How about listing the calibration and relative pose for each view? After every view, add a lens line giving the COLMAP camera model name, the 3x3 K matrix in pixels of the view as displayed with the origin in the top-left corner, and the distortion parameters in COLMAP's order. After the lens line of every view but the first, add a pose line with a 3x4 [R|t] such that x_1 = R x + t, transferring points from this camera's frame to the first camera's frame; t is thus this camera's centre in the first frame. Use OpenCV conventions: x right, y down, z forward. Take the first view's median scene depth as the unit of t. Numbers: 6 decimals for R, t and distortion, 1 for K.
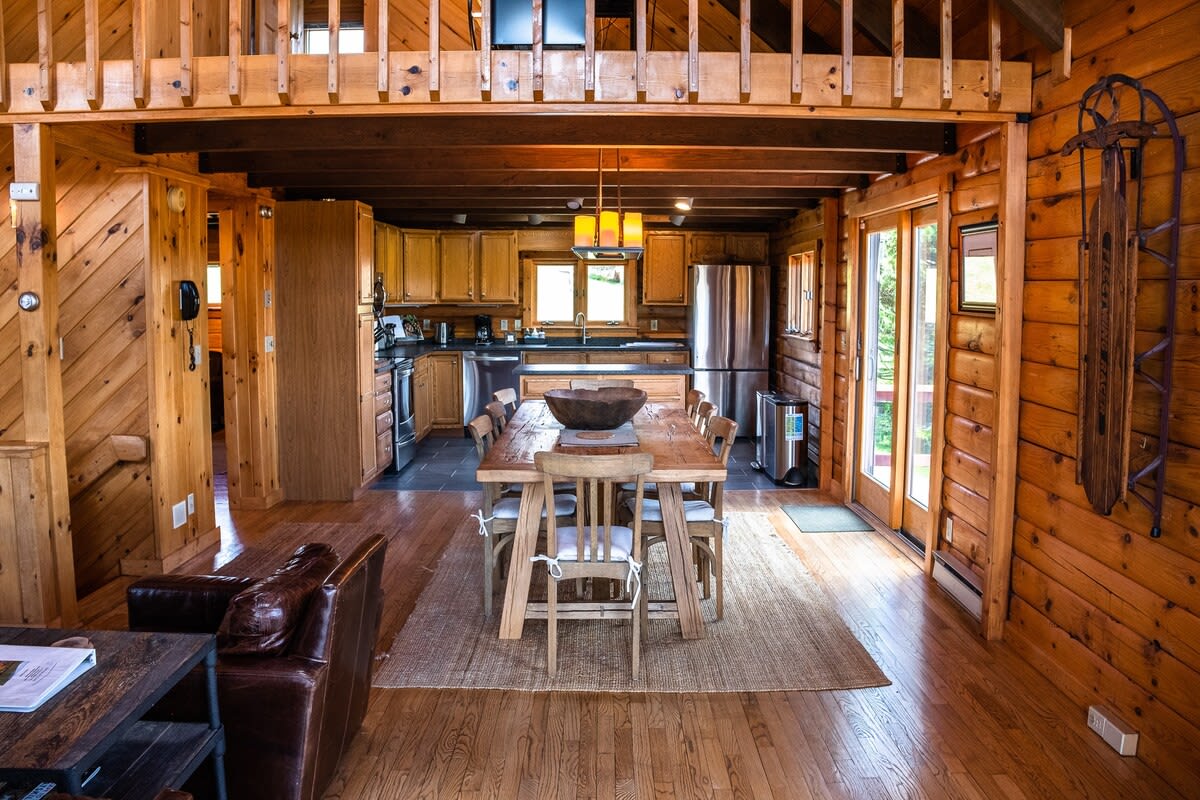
lens RADIAL K [[983.0, 0, 600.0], [0, 983.0, 400.0], [0, 0, 1]] dist [-0.158737, 0.069275]
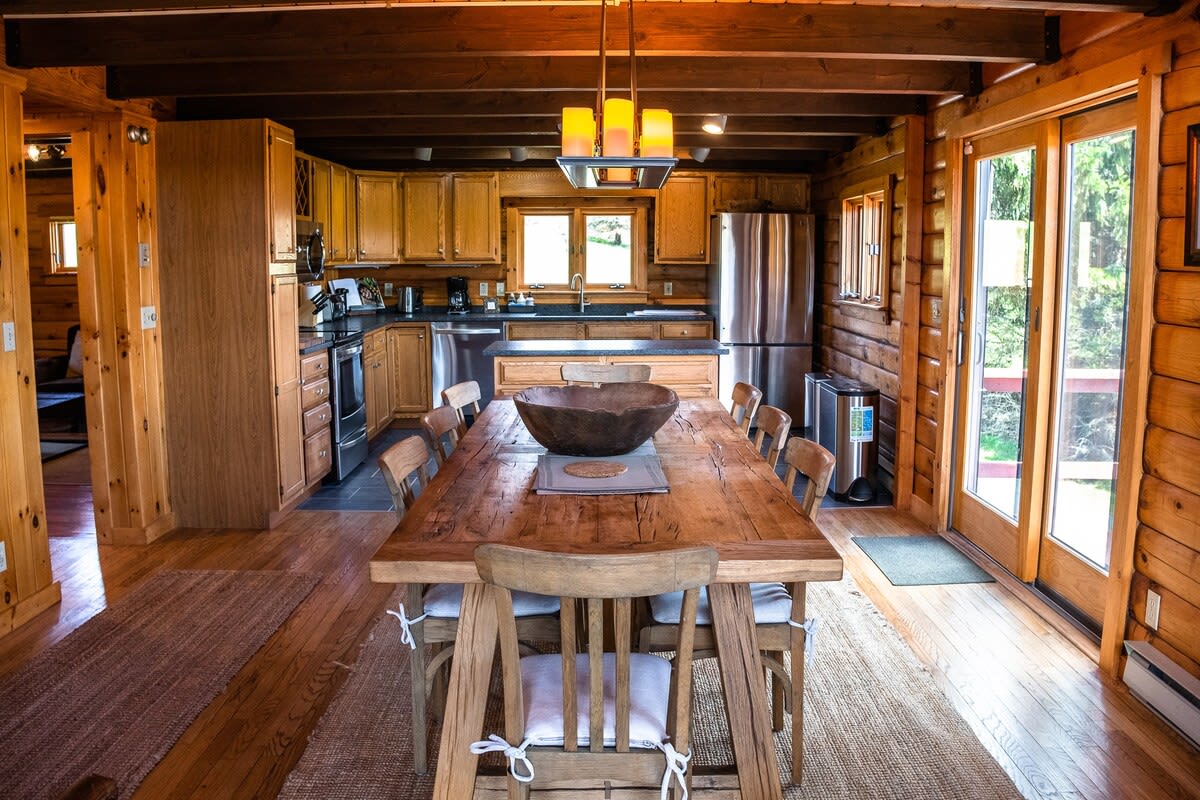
lens RADIAL K [[983.0, 0, 600.0], [0, 983.0, 400.0], [0, 0, 1]] dist [-0.158737, 0.069275]
pose [[0.999994, -0.003537, -0.000390, -0.001831], [0.003548, 0.999377, 0.035117, -0.018419], [0.000265, -0.035118, 0.999383, 0.262666]]
